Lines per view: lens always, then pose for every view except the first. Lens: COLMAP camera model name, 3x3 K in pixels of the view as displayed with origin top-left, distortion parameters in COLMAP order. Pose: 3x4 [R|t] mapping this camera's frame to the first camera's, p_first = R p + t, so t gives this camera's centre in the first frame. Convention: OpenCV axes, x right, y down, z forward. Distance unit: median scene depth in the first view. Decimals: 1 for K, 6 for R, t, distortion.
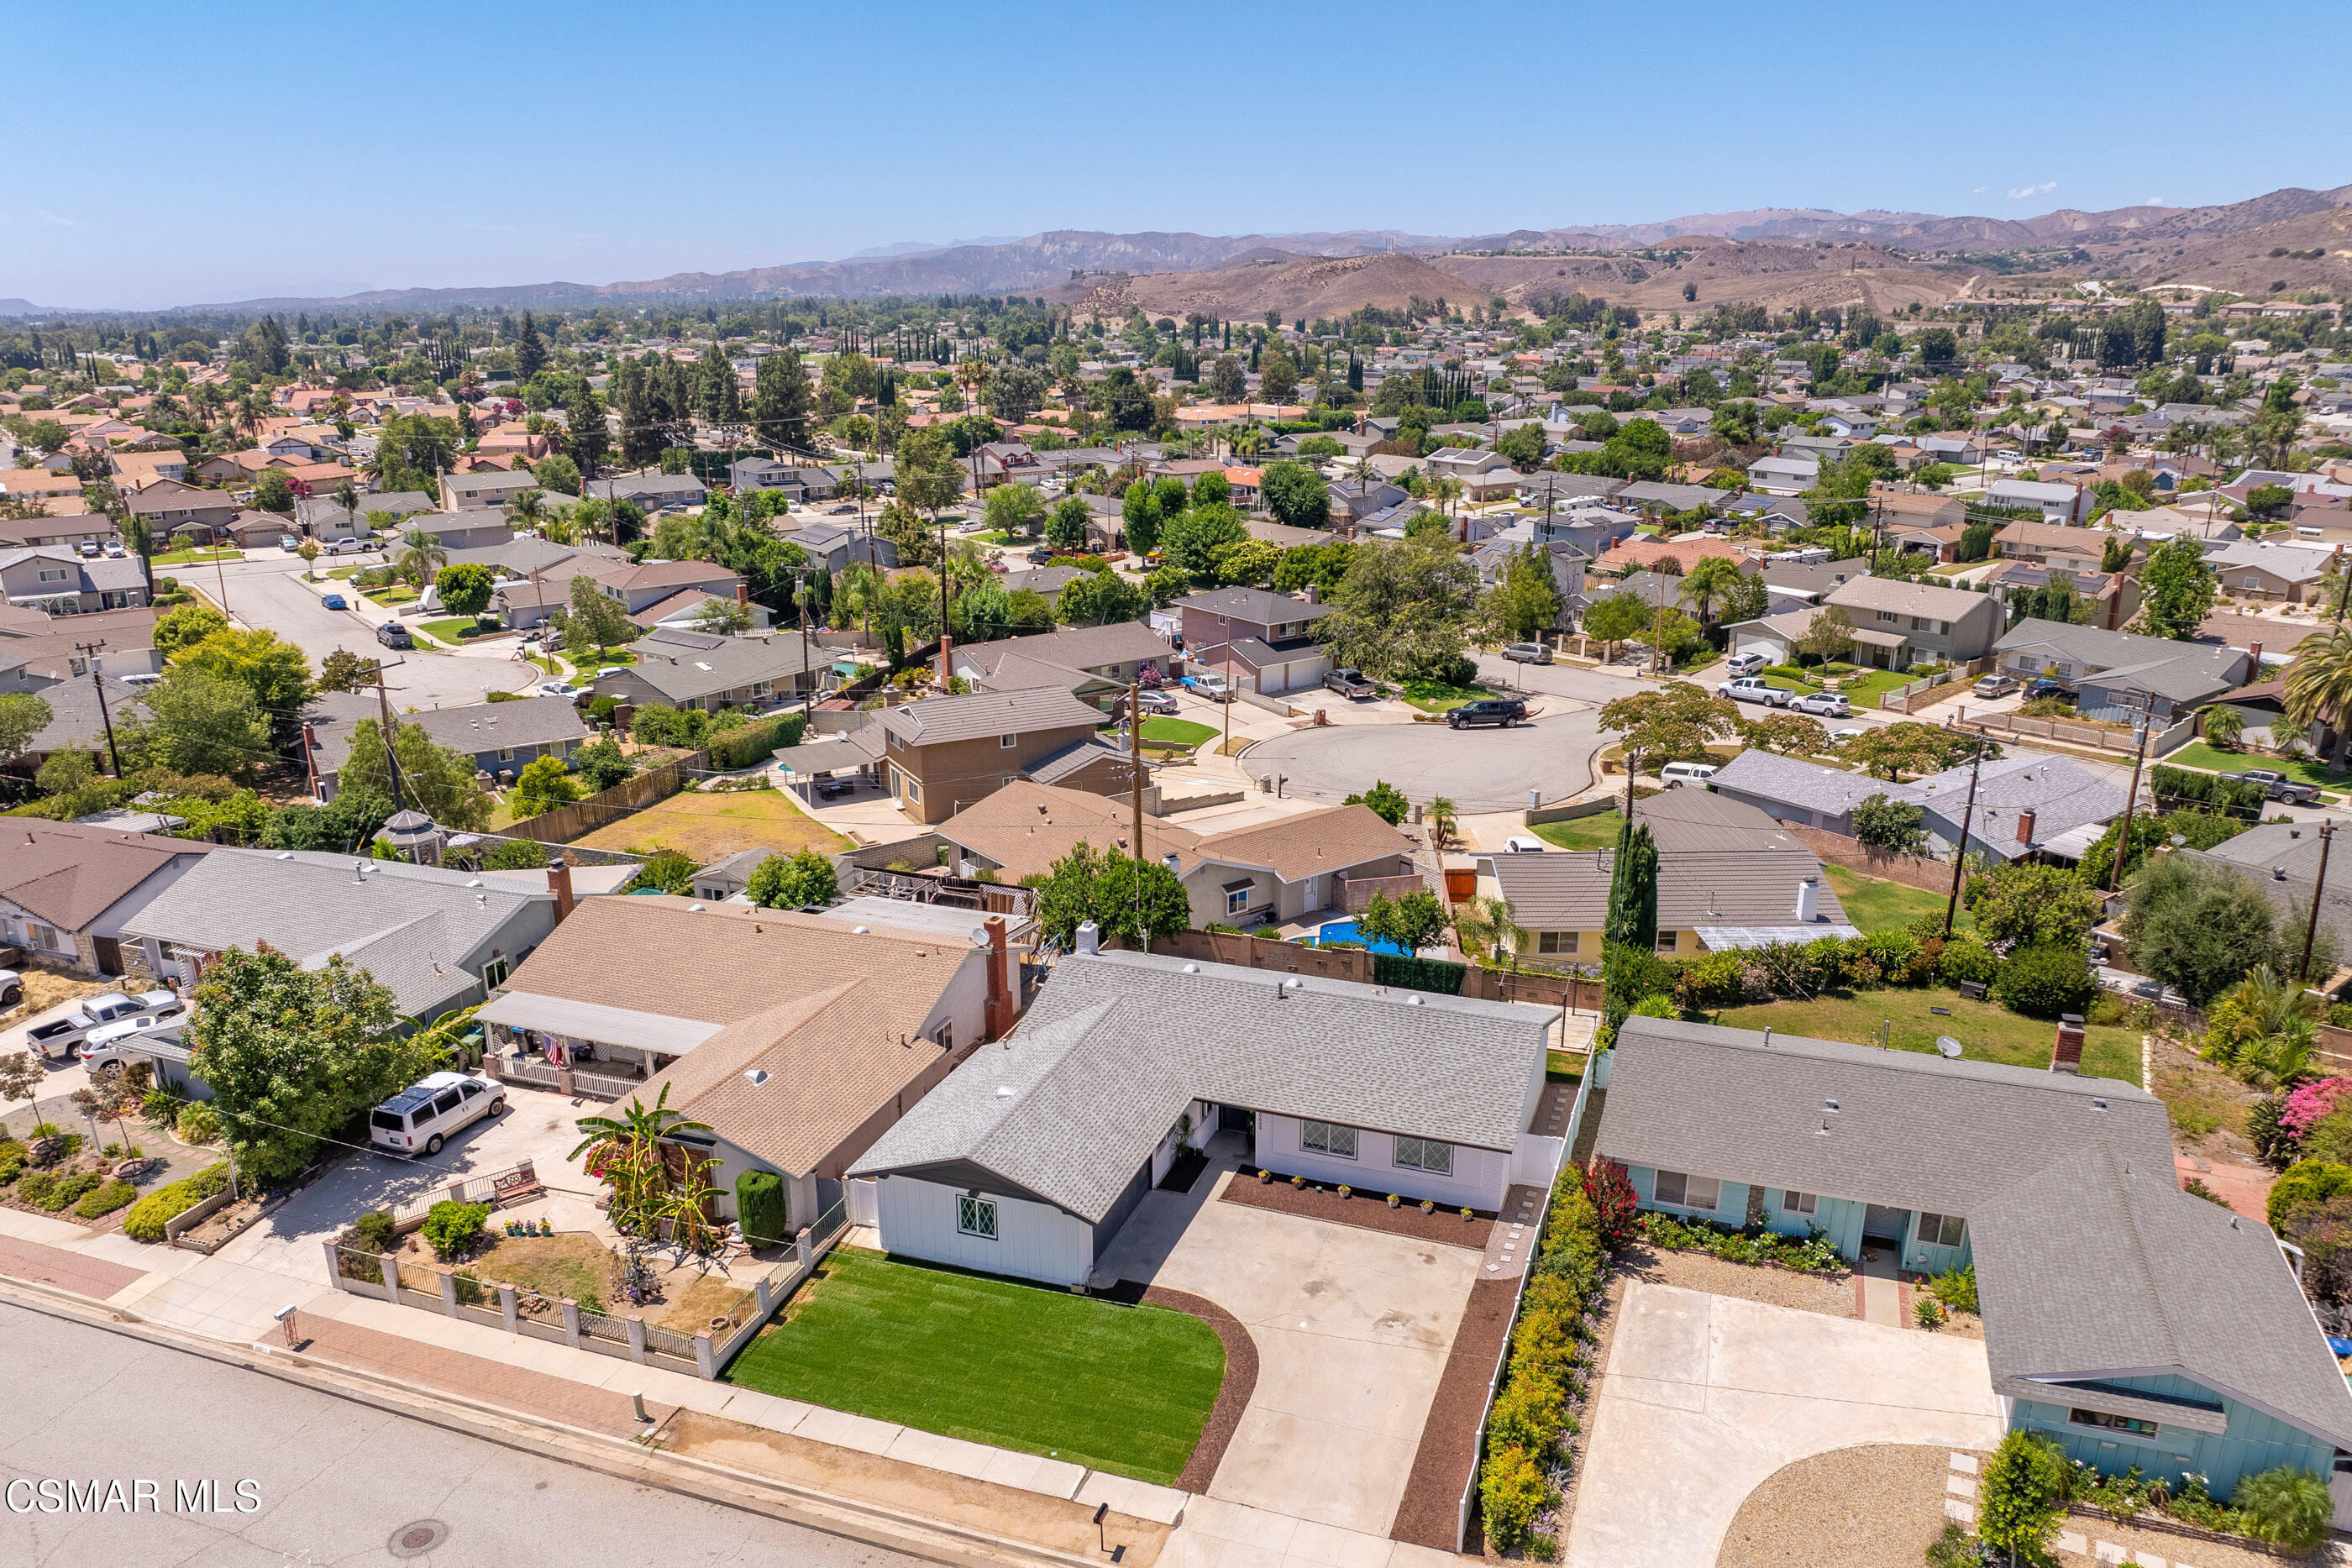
lens RADIAL K [[1650.4, 0, 1192.7], [0, 1650.4, 805.7], [0, 0, 1]] dist [-0.046065, 0.014486]
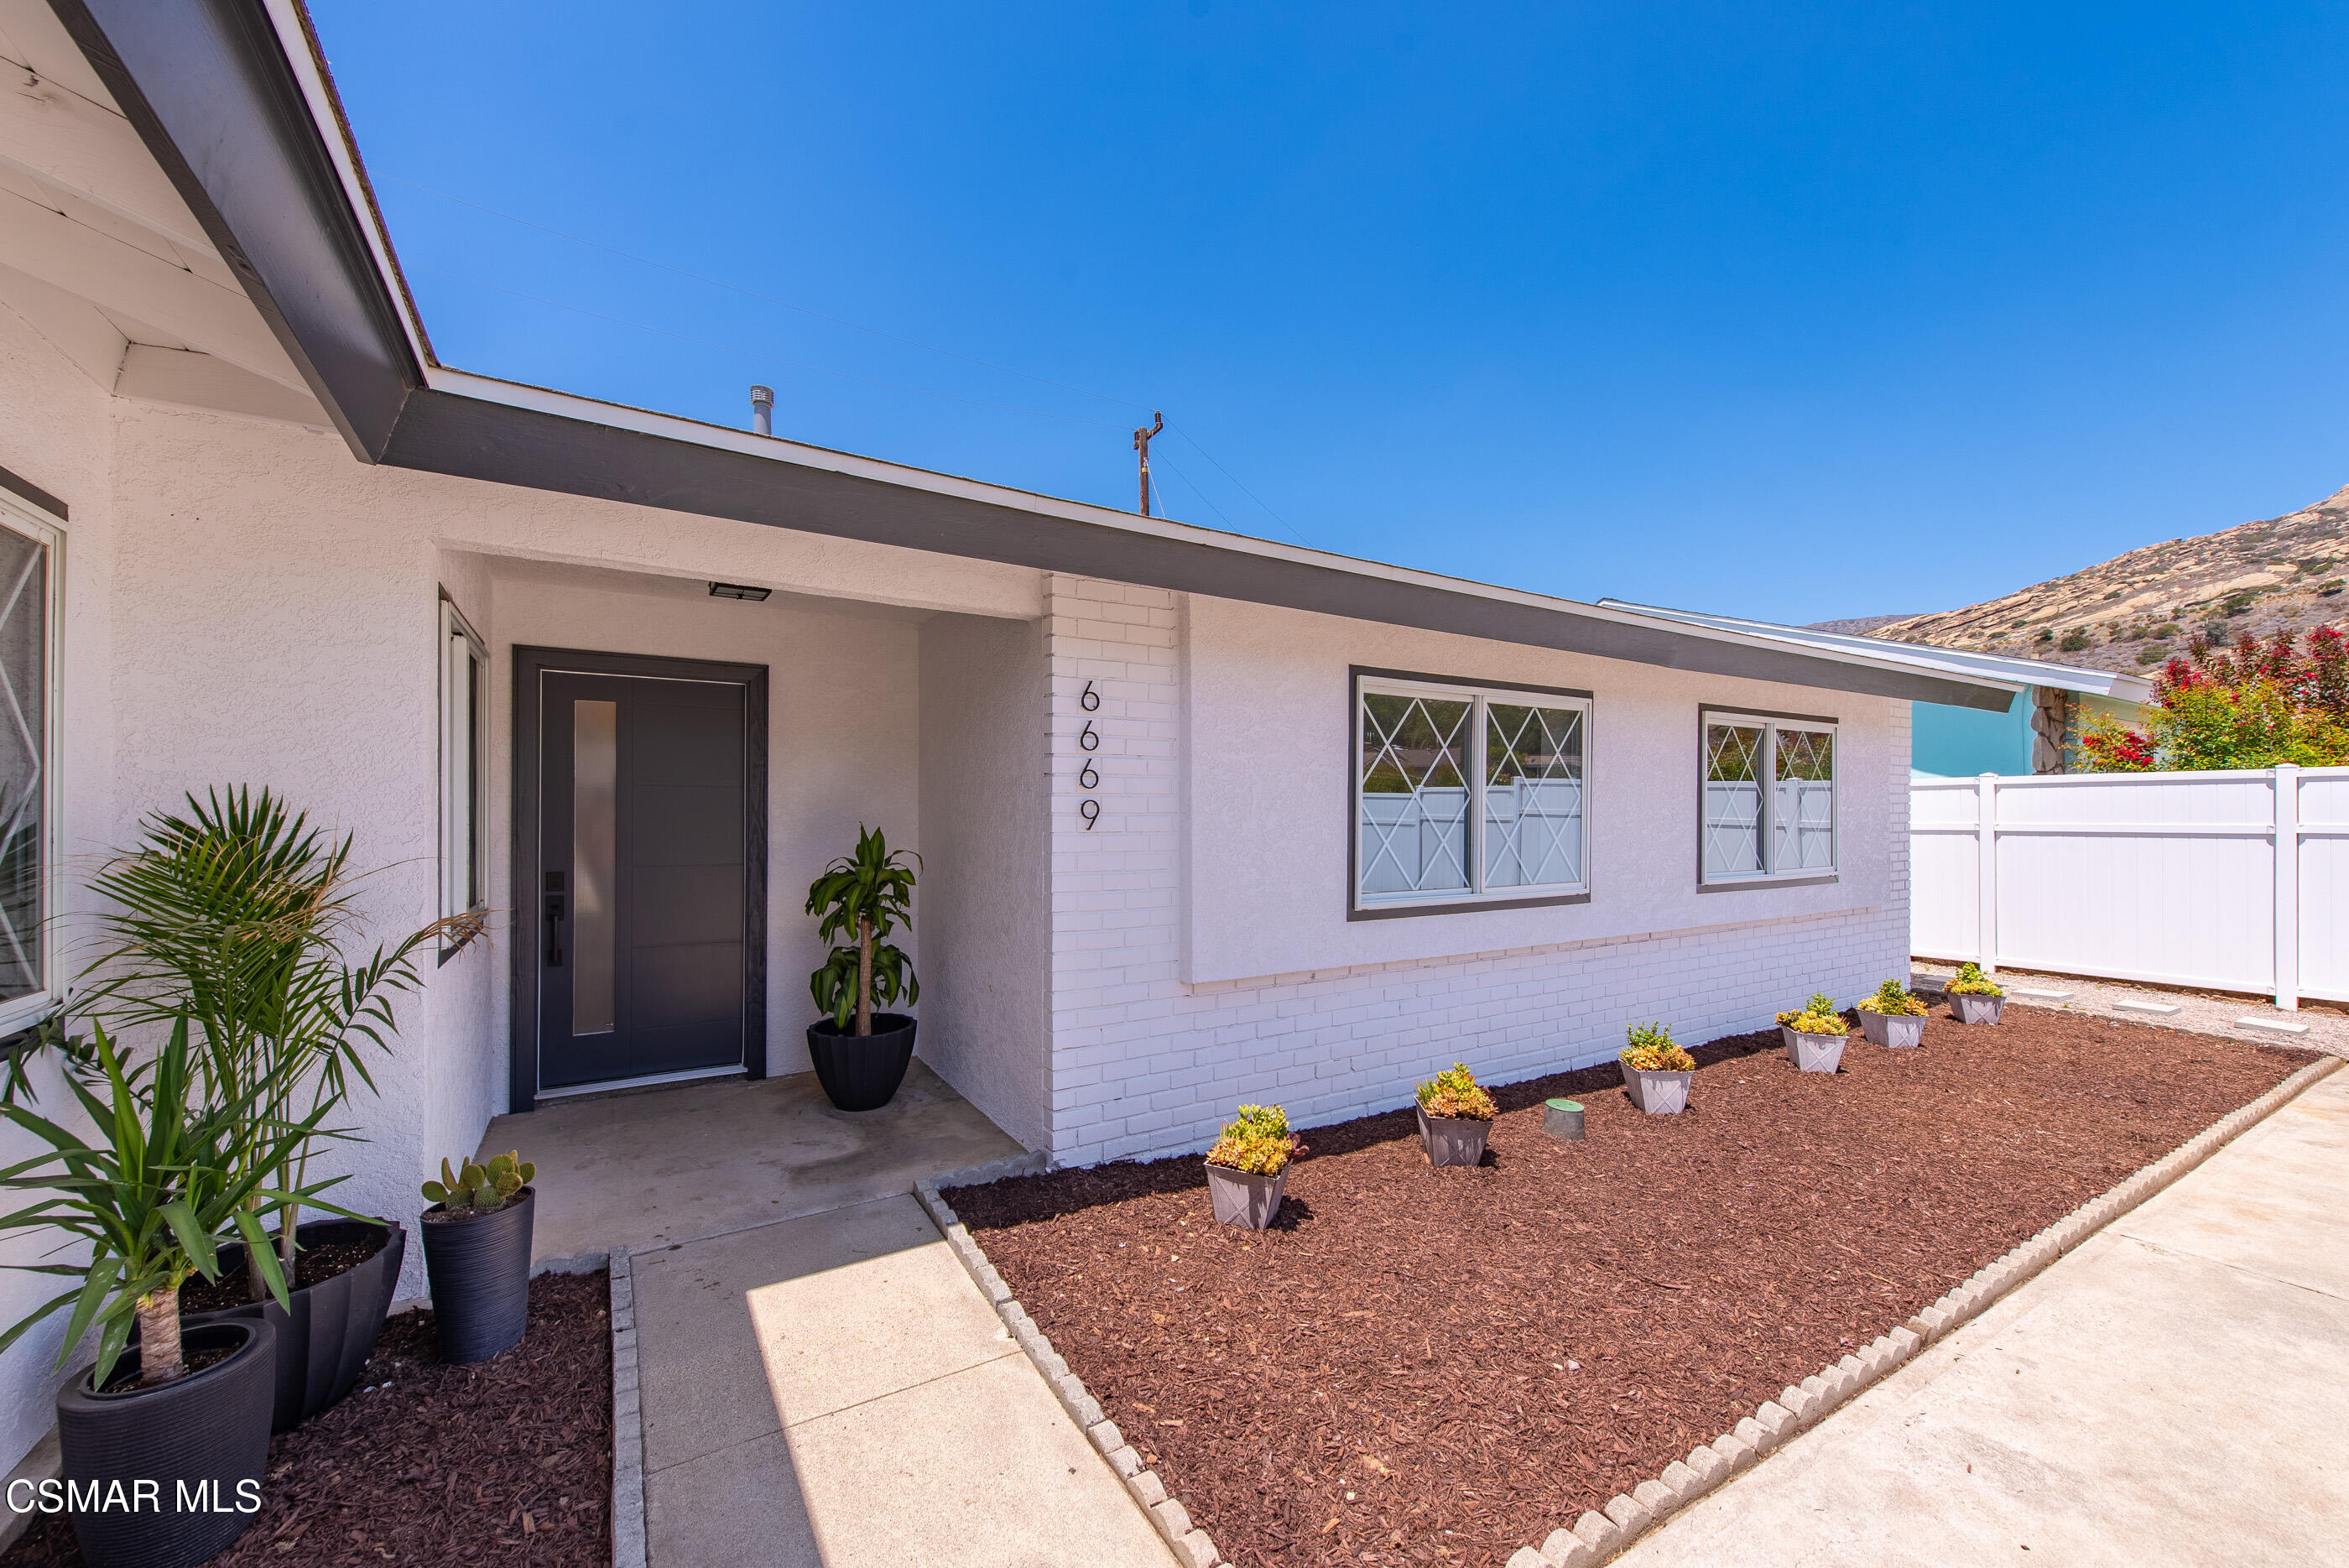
lens RADIAL K [[933.1, 0, 1178.7], [0, 933.1, 794.6], [0, 0, 1]] dist [0.012201, -0.003539]
pose [[0.621158, 0.013683, 0.783566, -0.013905], [0.227834, 0.953509, -0.197262, 0.234129], [-0.749836, 0.301054, 0.589162, 1.055095]]
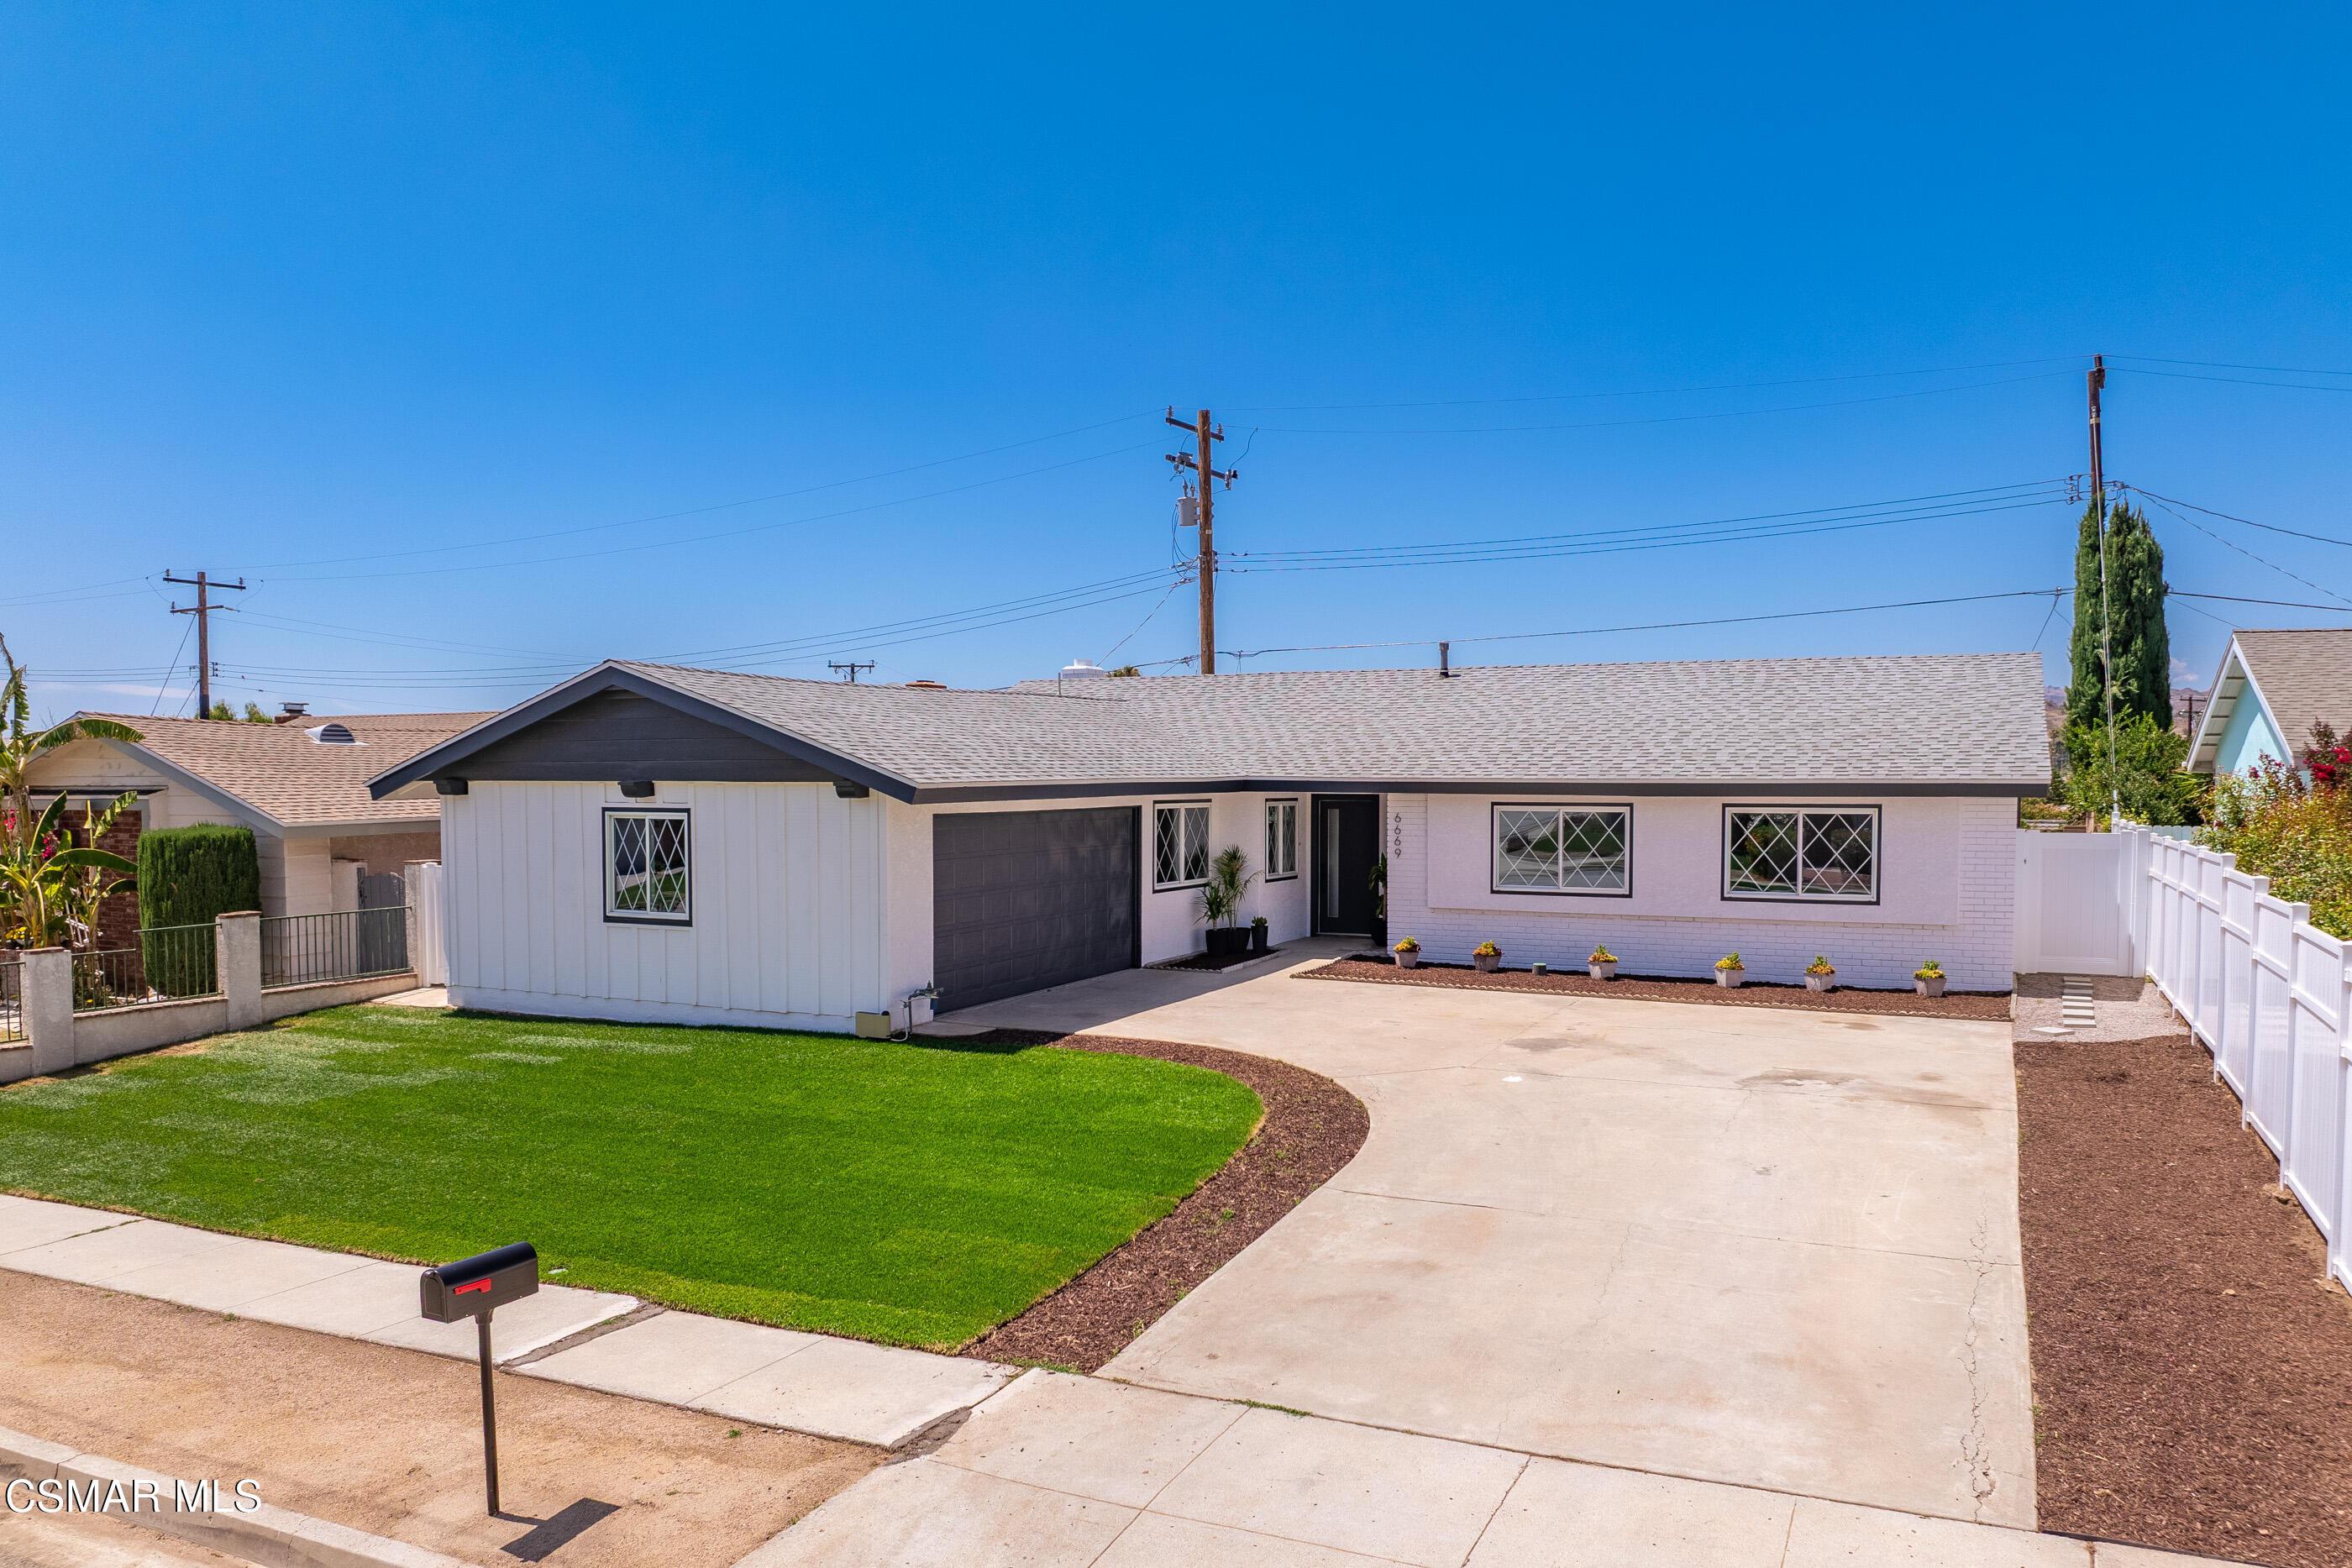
lens RADIAL K [[1650.4, 0, 1194.2], [0, 1650.4, 828.8], [0, 0, 1]] dist [-0.046065, 0.014486]
pose [[0.994492, 0.001753, -0.104802, 0.036929], [-0.028907, 0.965670, -0.258158, 0.337097], [0.100752, 0.259766, 0.960401, 0.638493]]
